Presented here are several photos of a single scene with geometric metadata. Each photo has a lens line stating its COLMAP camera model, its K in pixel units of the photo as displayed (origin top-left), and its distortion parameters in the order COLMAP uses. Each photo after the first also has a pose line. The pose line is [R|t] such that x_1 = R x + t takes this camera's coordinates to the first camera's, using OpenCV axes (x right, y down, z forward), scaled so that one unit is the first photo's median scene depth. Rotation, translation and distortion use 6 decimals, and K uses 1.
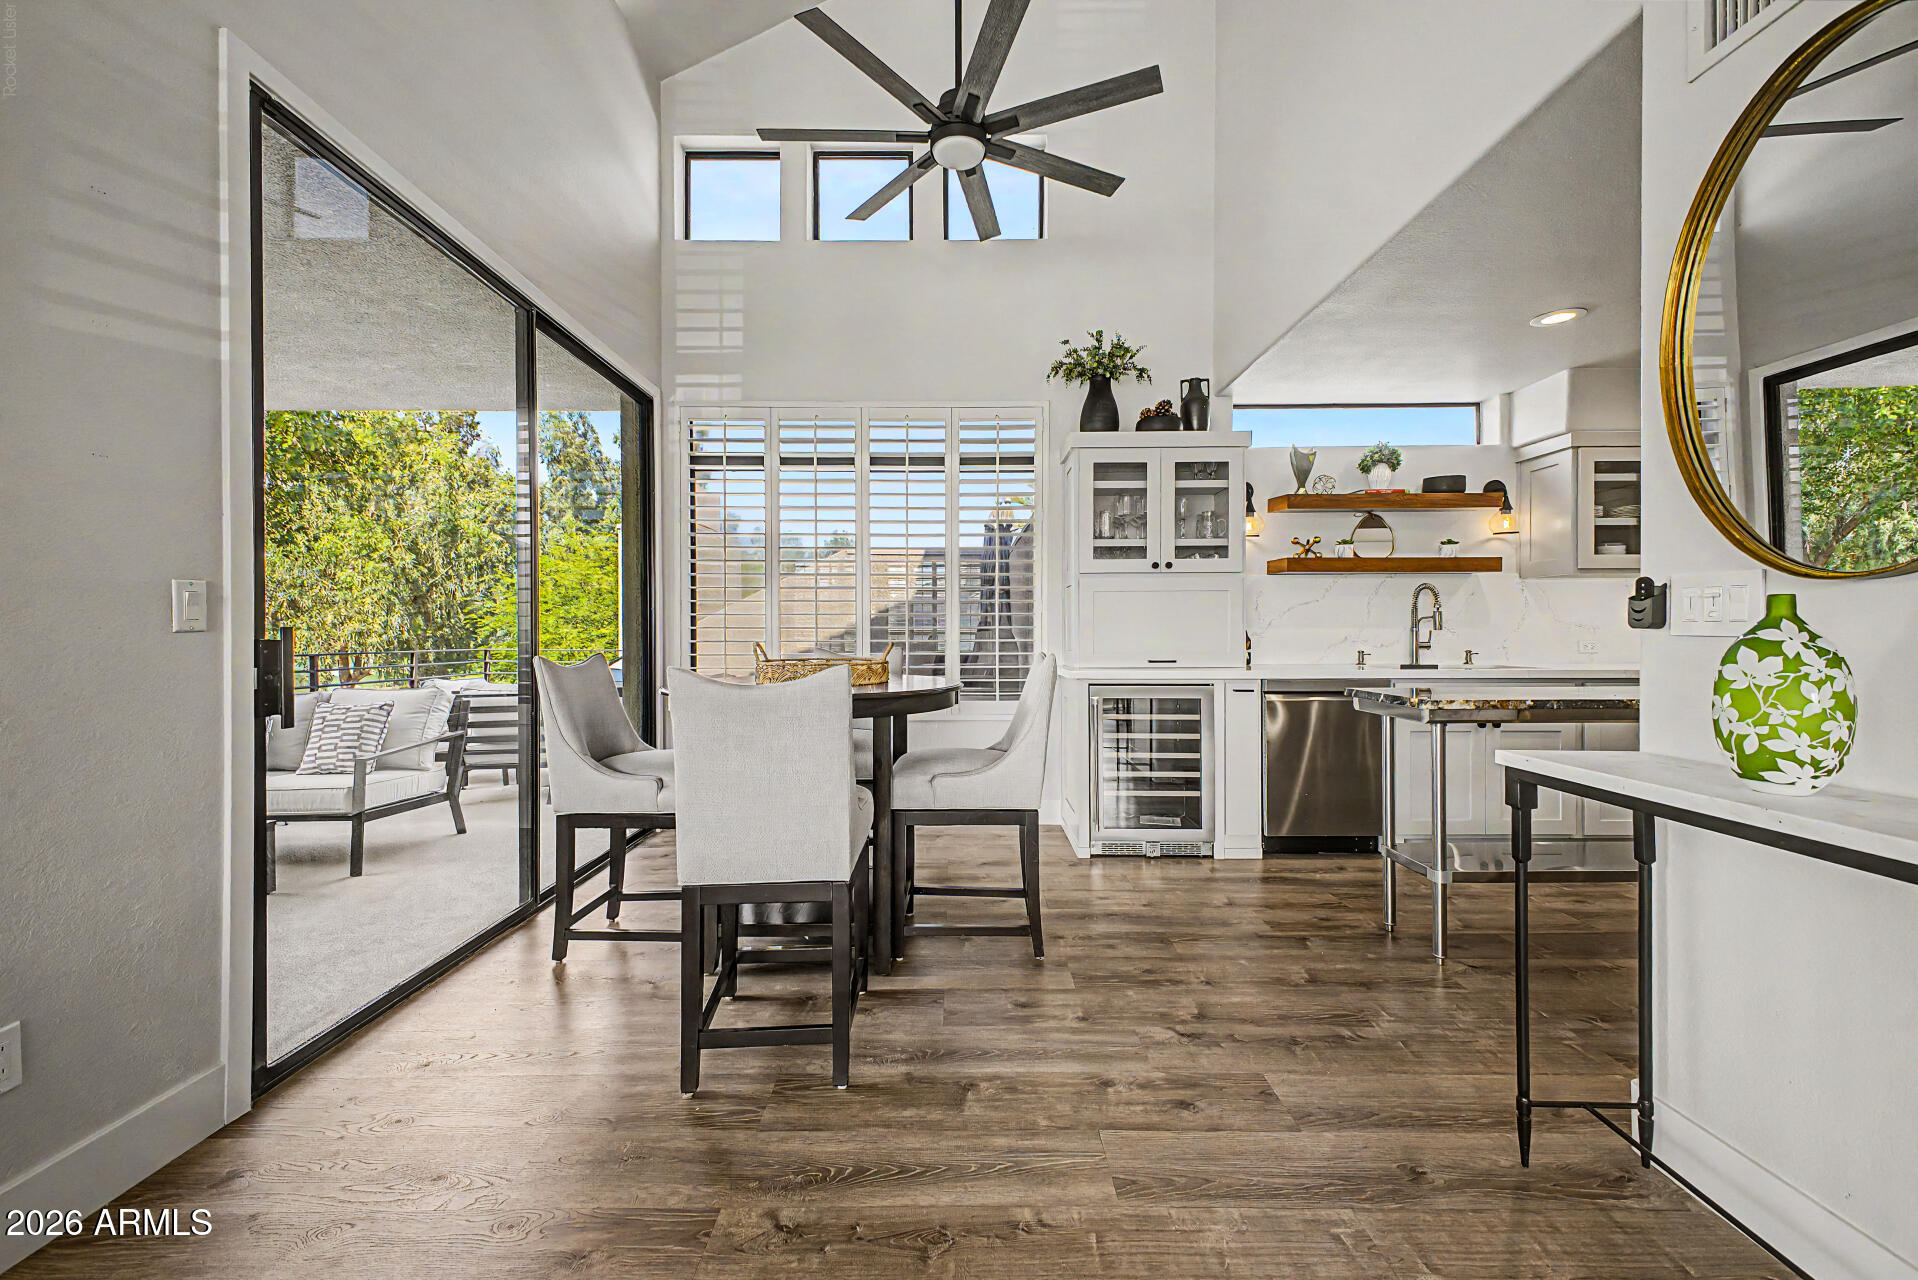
lens RADIAL K [[763.6, 0, 954.7], [0, 763.6, 635.4], [0, 0, 1]] dist [0.017142, -0.005457]
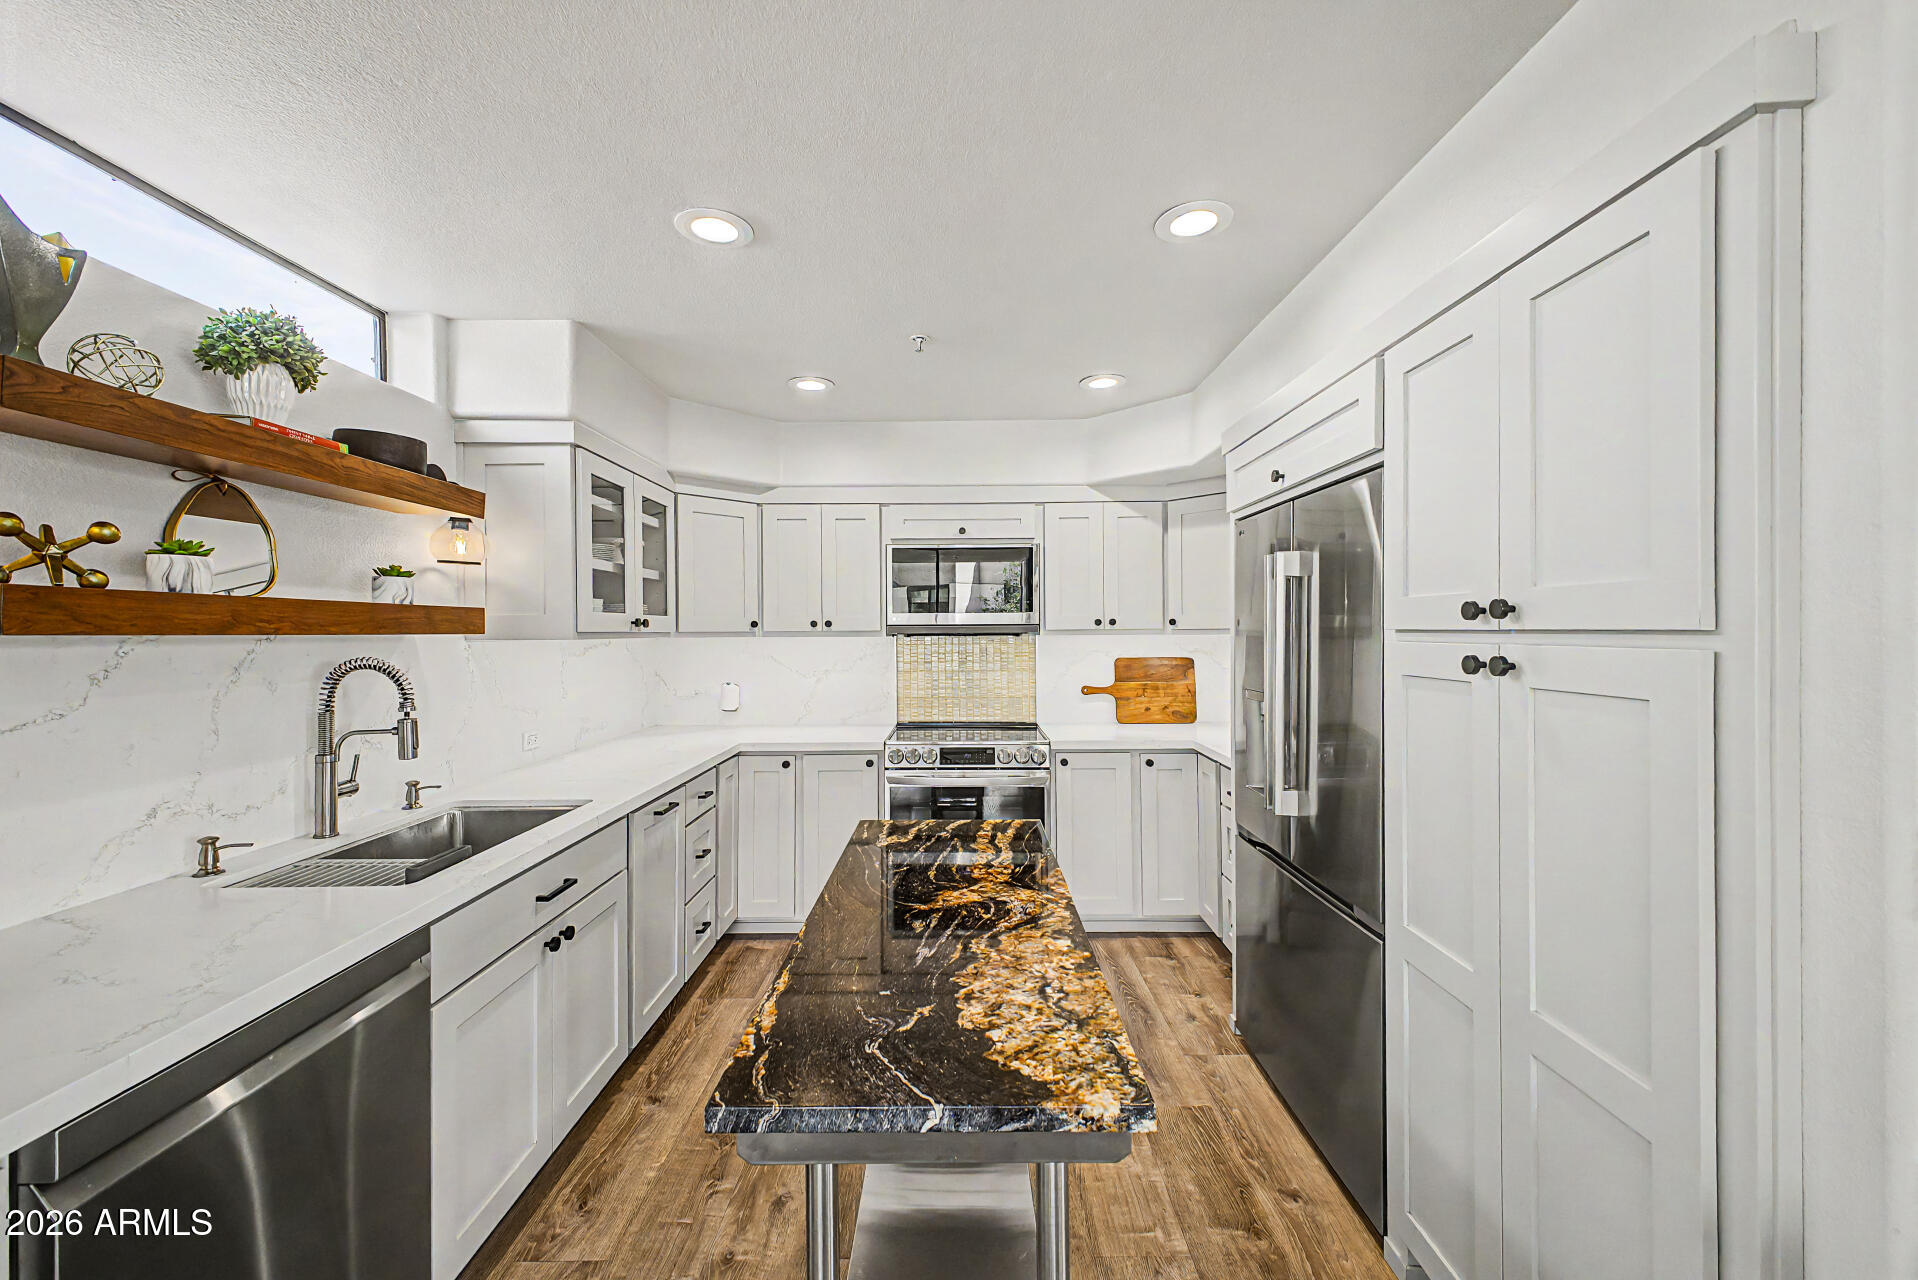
lens RADIAL K [[763.6, 0, 968.8], [0, 763.6, 632.3], [0, 0, 1]] dist [0.017142, -0.005457]
pose [[-0.000458, 0.001394, 0.999999, 0.155240], [0.010272, 0.999946, -0.001389, -0.079848], [-0.999947, 0.010271, -0.000473, 0.645993]]
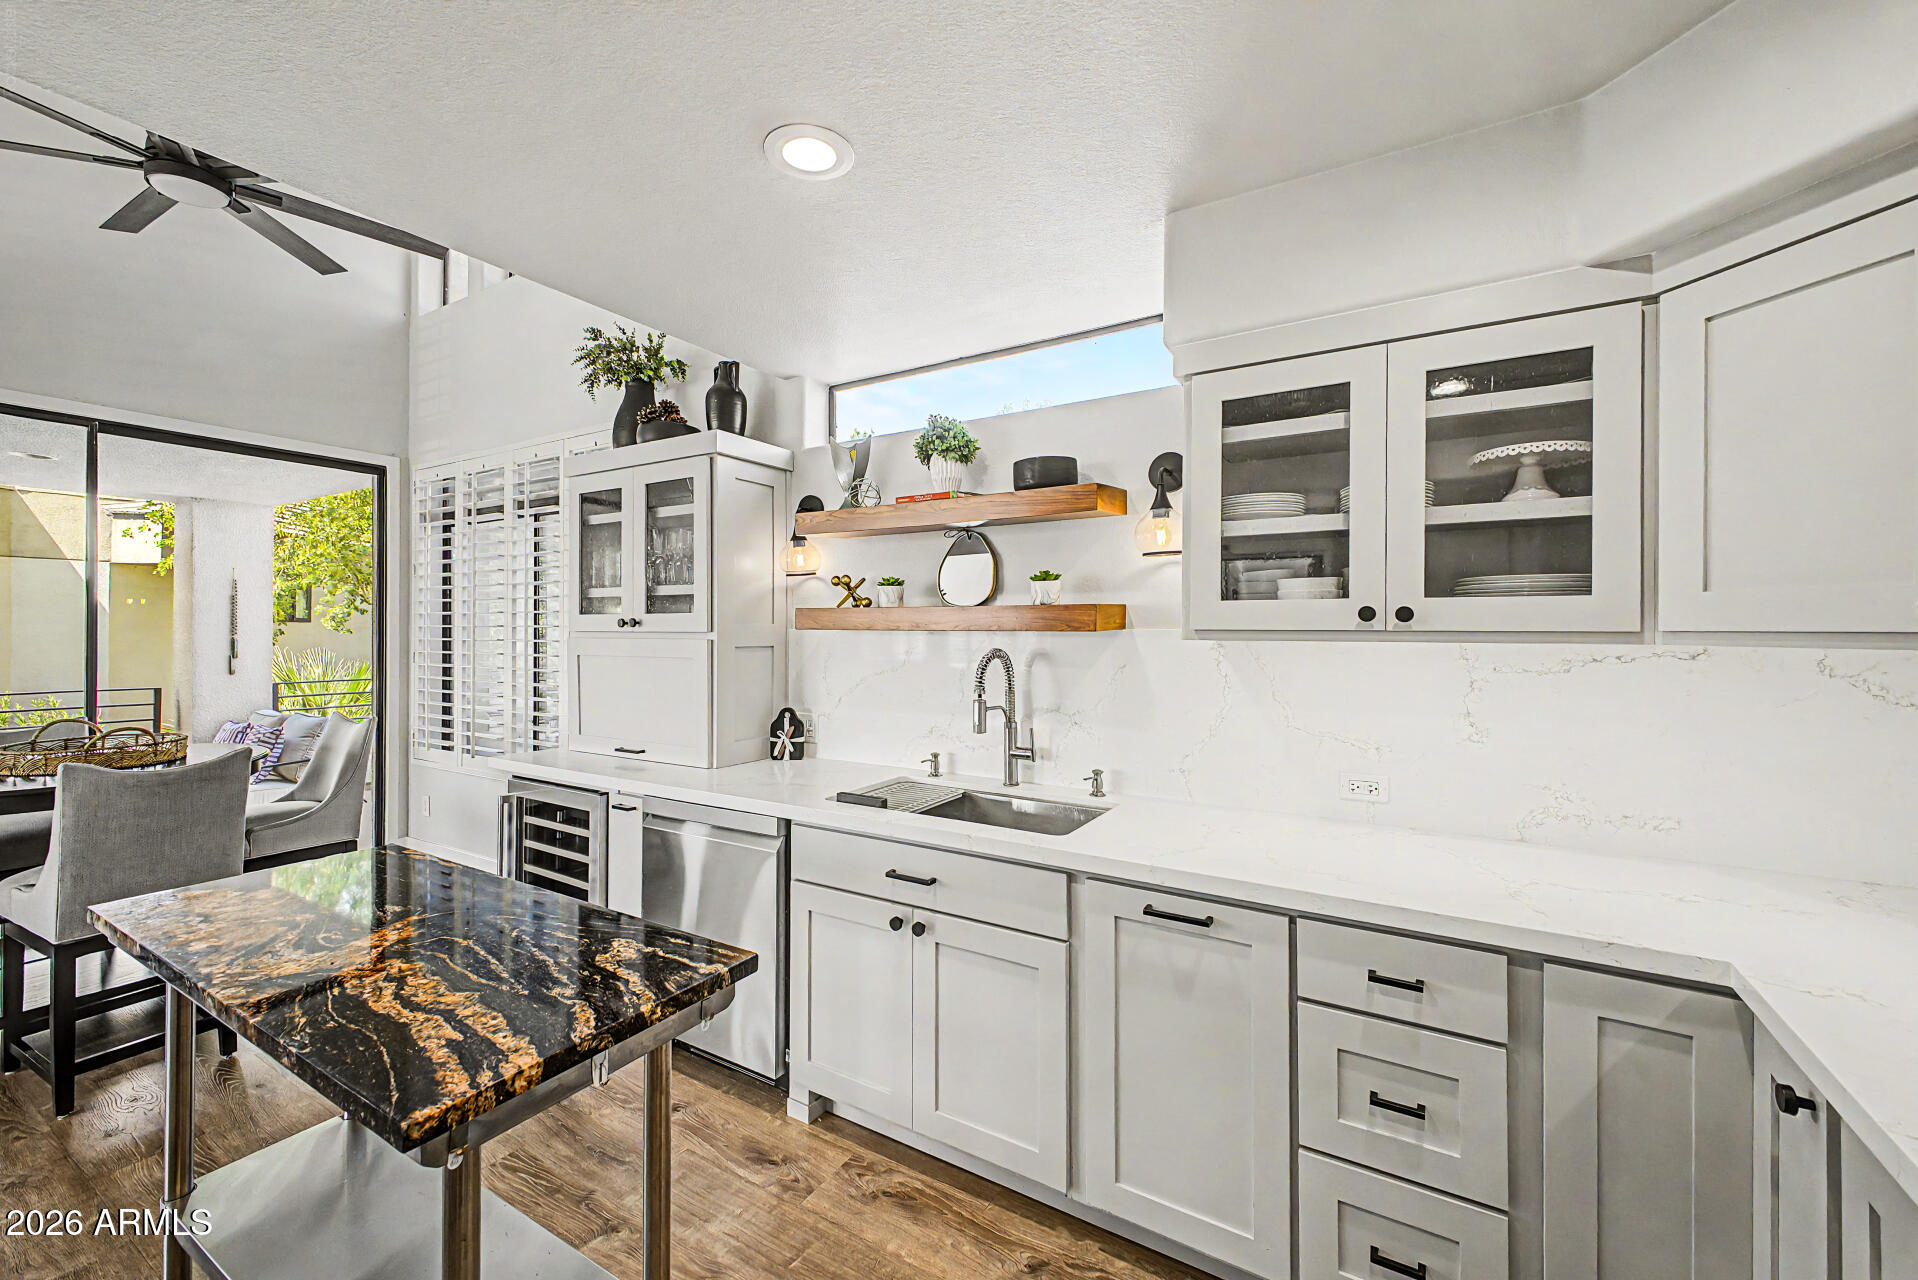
lens RADIAL K [[763.6, 0, 956.6], [0, 763.6, 627.6], [0, 0, 1]] dist [0.017142, -0.005457]
pose [[0.848383, 0.003789, -0.529369, 0.901125], [-0.006585, 0.999973, -0.003396, -0.083033], [0.529342, 0.006367, 0.848385, 0.503300]]
